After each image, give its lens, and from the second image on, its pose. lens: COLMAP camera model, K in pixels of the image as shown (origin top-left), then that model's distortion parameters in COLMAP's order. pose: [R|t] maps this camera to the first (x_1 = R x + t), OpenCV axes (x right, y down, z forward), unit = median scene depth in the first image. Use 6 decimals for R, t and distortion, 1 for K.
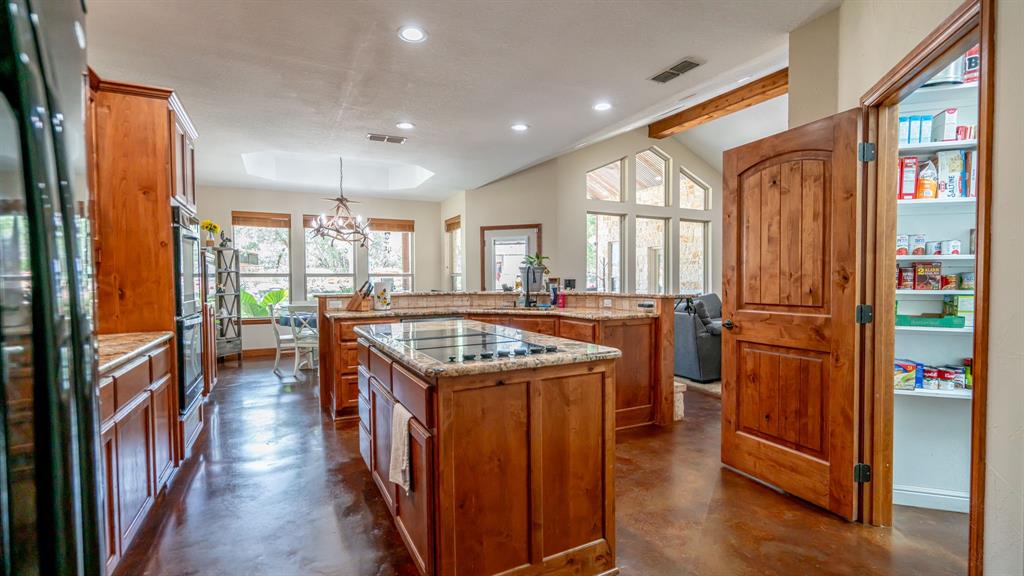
lens RADIAL K [[462.5, 0, 511.7], [0, 462.5, 293.0], [0, 0, 1]] dist [-0.002584, -0.000021]
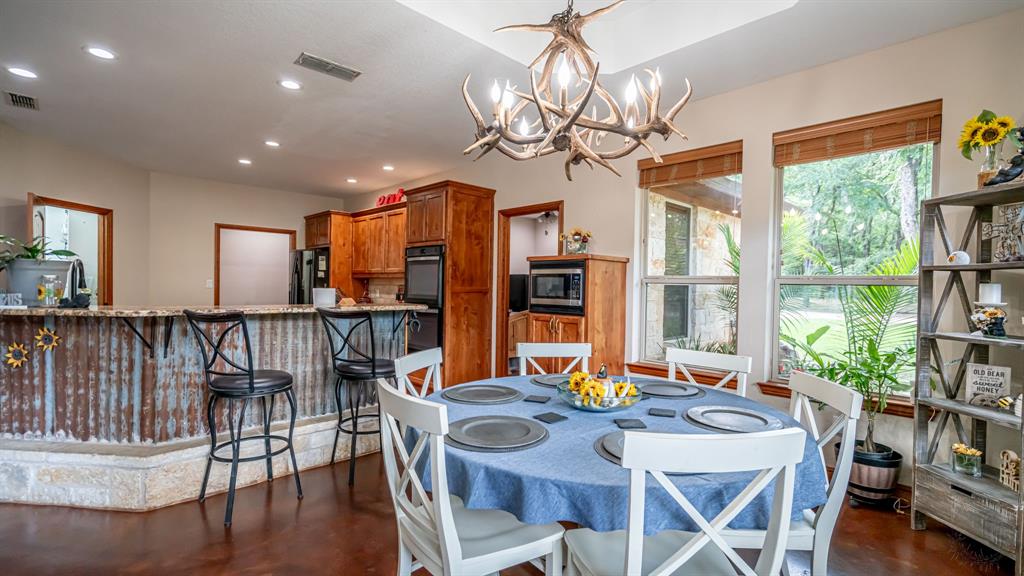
lens RADIAL K [[468.7, 0, 518.2], [0, 468.7, 290.2], [0, 0, 1]] dist [-0.000613, -0.000083]
pose [[-0.953691, -0.000127, -0.300789, -0.210500], [-0.013207, 0.999053, 0.041453, -0.035335], [0.300499, 0.043506, -0.952789, 1.105607]]
